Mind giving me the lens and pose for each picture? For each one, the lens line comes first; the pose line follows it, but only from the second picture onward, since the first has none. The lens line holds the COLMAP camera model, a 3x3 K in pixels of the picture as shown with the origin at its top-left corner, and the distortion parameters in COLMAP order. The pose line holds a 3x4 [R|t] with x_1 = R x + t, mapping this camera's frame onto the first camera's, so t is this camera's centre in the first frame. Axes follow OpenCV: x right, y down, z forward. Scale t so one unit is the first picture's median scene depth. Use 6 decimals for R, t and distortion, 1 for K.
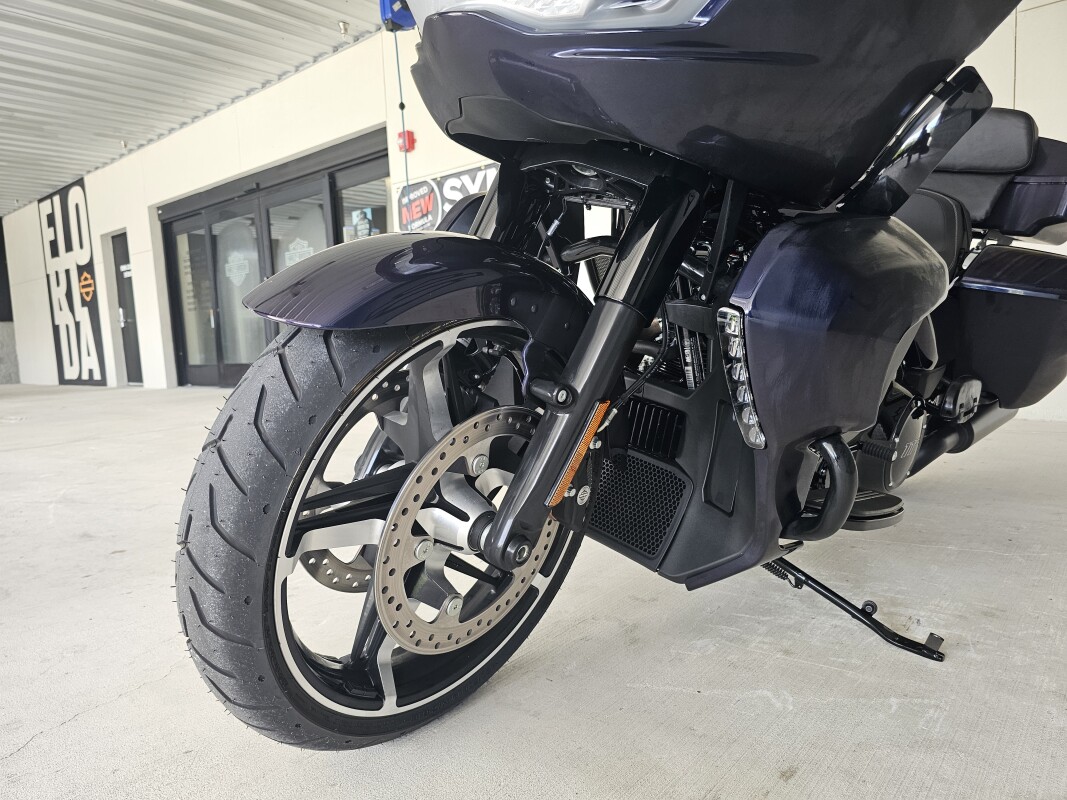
lens RADIAL K [[729.3, 0, 533.5], [0, 729.3, 400.0], [0, 0, 1]] dist [0.082542, -0.096270]
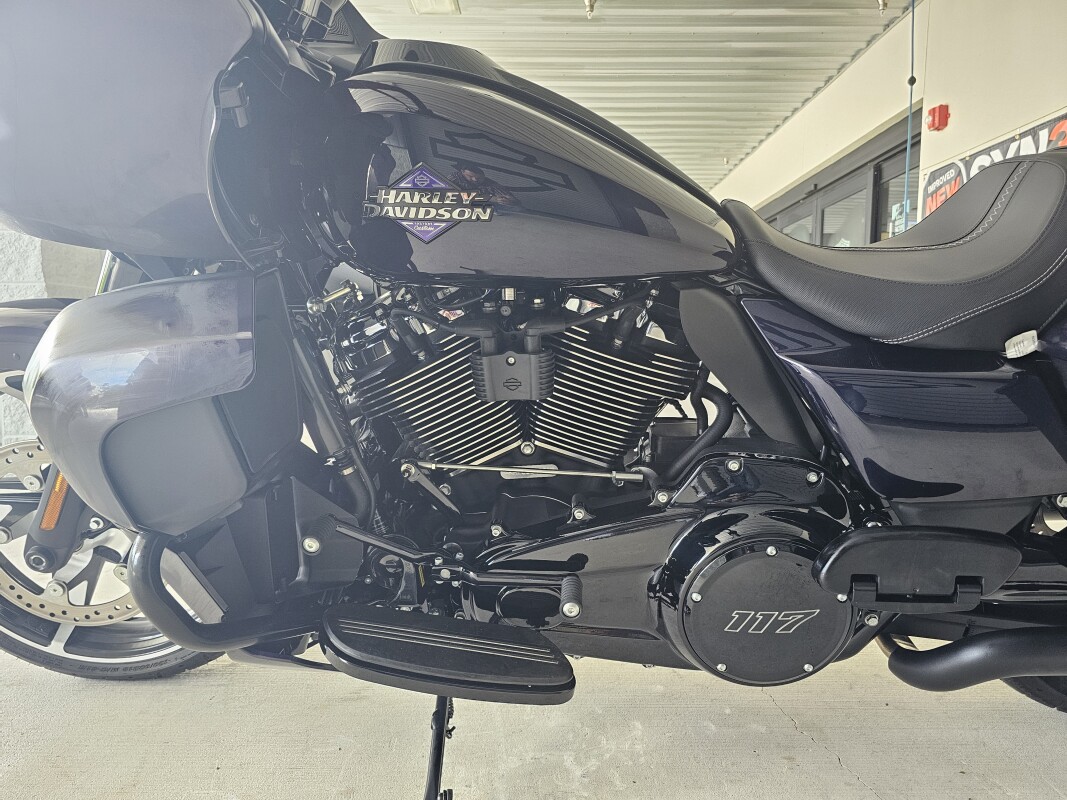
lens RADIAL K [[736.9, 0, 533.5], [0, 736.9, 400.0], [0, 0, 1]] dist [0.011735, -0.005938]
pose [[0.640442, 0.112879, -0.759666, 0.213174], [-0.107298, 0.992590, 0.057031, -0.032456], [0.760474, 0.044985, 0.647808, 0.122732]]
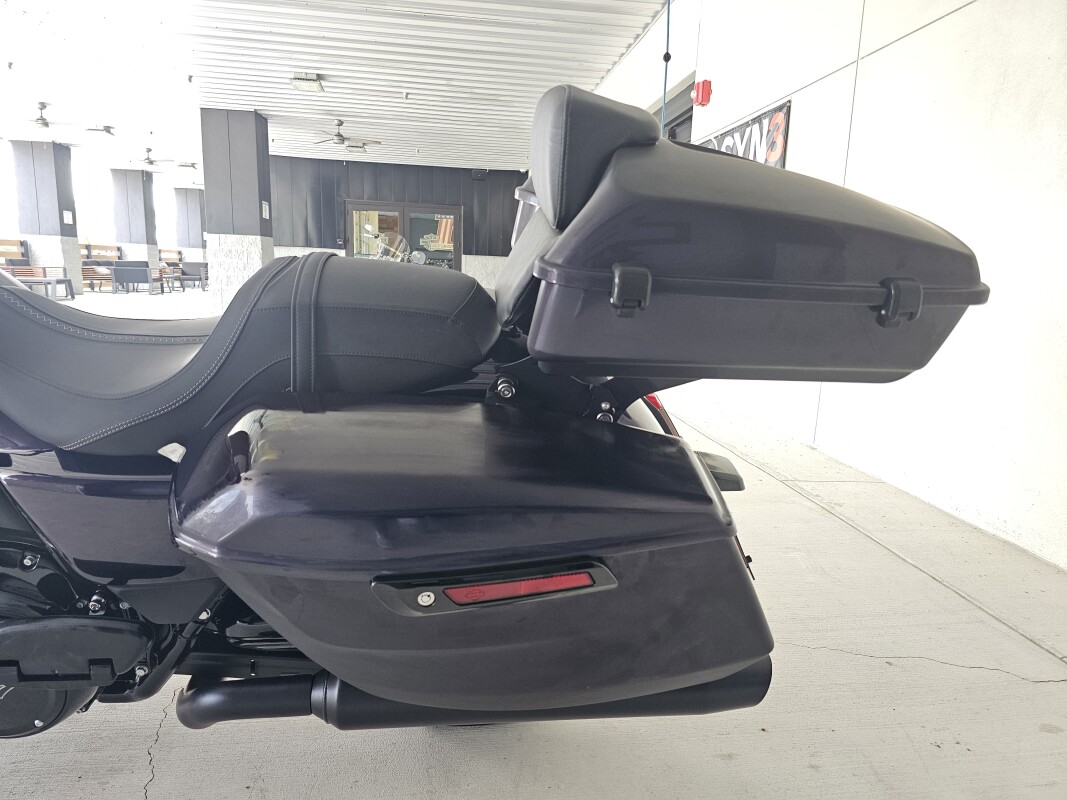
lens RADIAL K [[725.6, 0, 542.0], [0, 725.6, 408.7], [0, 0, 1]] dist [0.052215, -0.044787]
pose [[0.739565, 0.196528, -0.643755, 0.326444], [-0.132639, 0.980223, 0.146866, -0.089546], [0.659887, -0.023229, 0.751006, 0.219708]]
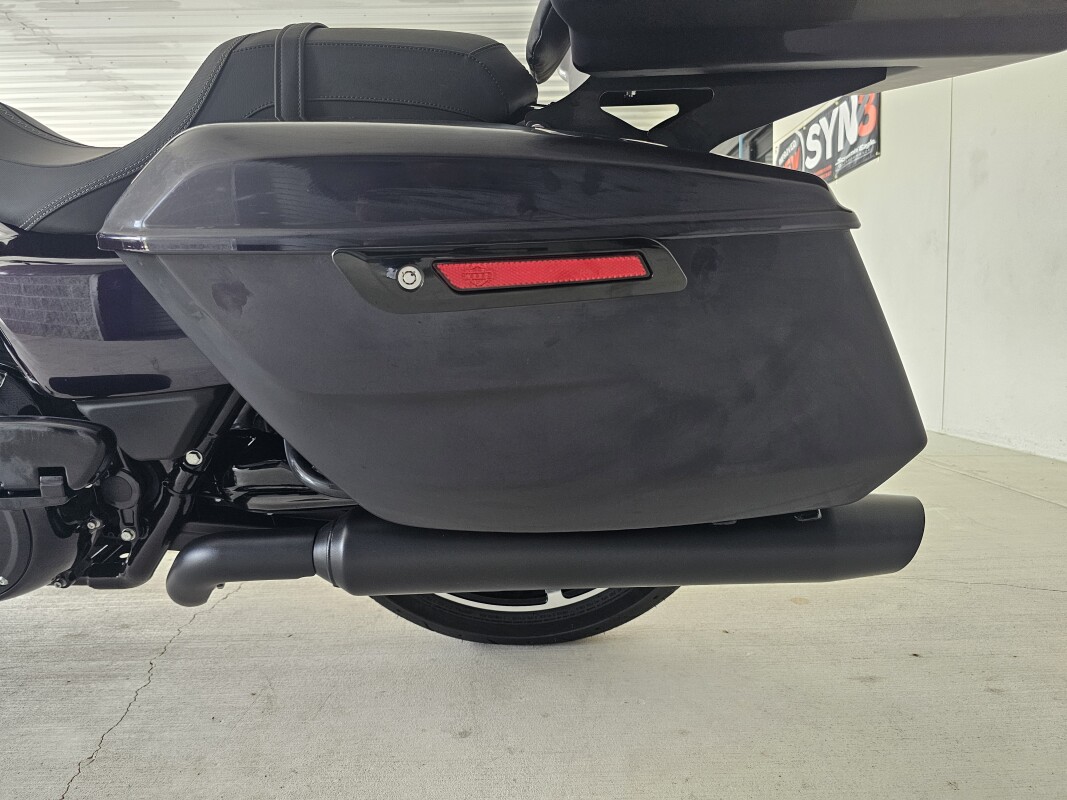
lens RADIAL K [[736.9, 0, 533.5], [0, 736.9, 400.0], [0, 0, 1]] dist [0.011735, -0.005938]
pose [[0.649742, 0.094635, -0.754241, 0.316438], [-0.079594, 0.995236, 0.056307, -0.026475], [0.755976, 0.023448, 0.654179, 0.253599]]
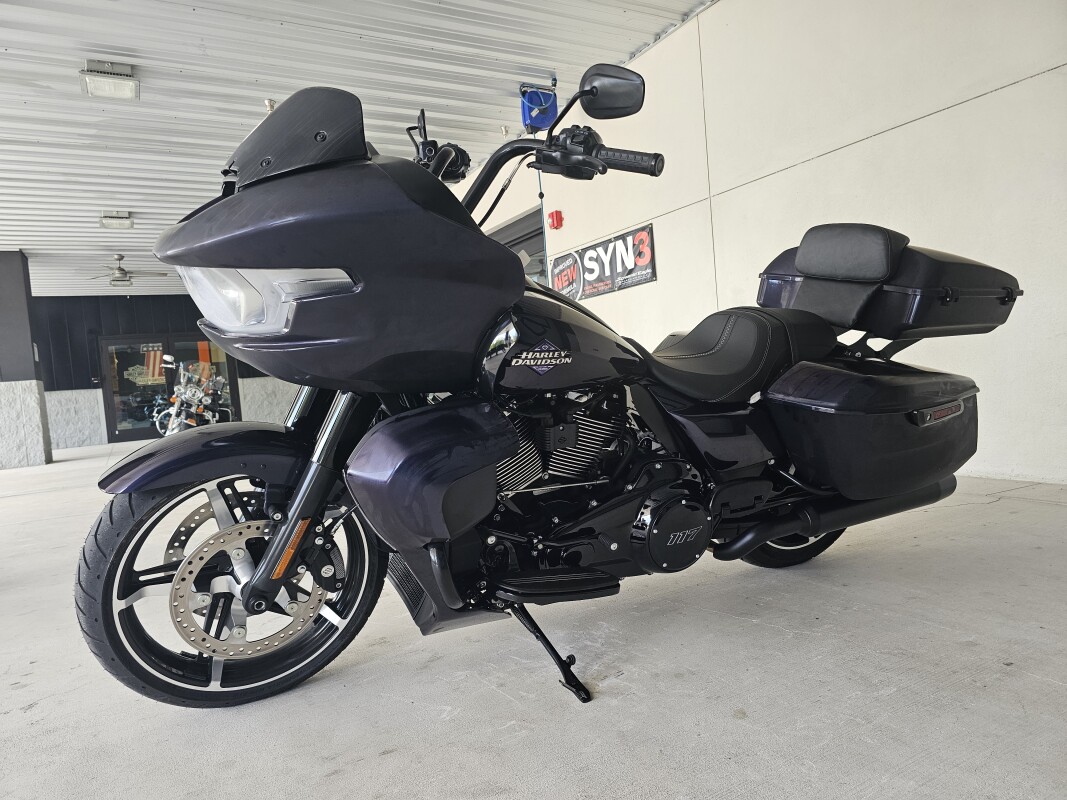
lens RADIAL K [[729.3, 0, 533.5], [0, 729.3, 400.0], [0, 0, 1]] dist [0.082542, -0.096270]
pose [[0.939248, -0.018828, -0.342723, 0.183295], [0.006558, 0.999297, -0.036924, -0.032157], [0.343178, 0.032433, 0.938710, -0.068721]]
